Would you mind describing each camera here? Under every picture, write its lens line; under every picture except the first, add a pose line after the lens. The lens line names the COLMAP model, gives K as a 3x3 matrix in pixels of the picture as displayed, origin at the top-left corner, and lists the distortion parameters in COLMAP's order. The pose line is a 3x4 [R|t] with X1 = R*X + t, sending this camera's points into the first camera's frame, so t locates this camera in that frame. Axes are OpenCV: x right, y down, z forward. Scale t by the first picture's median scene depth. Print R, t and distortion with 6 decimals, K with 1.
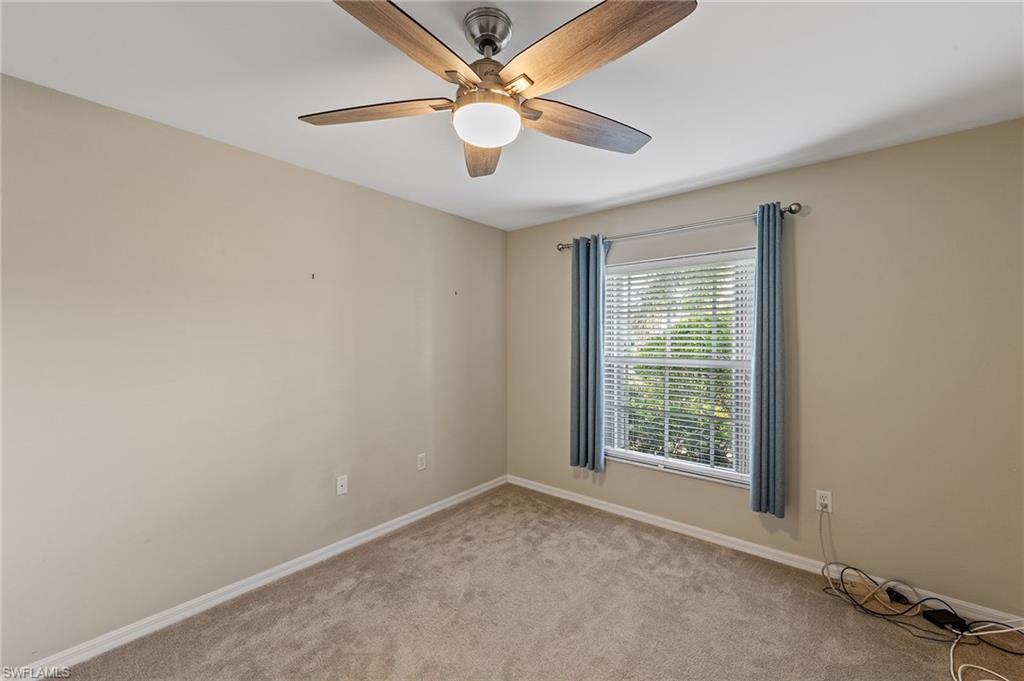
lens RADIAL K [[413.8, 0, 512.0], [0, 413.8, 340.5], [0, 0, 1]] dist [0.011475, -0.000051]
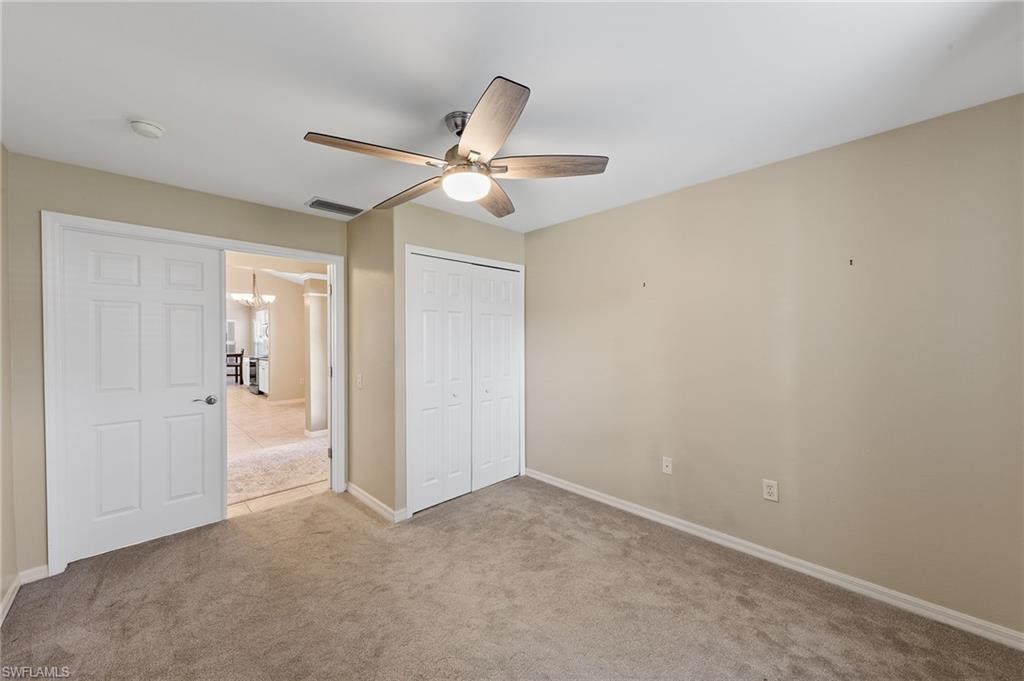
lens RADIAL K [[375.8, 0, 512.8], [0, 375.8, 336.4], [0, 0, 1]] dist [0.007927, -0.000433]
pose [[-0.105880, -0.002210, -0.994376, 0.649799], [0.001501, 0.999996, -0.002382, 0.000809], [0.994378, -0.001745, -0.105877, 0.696052]]
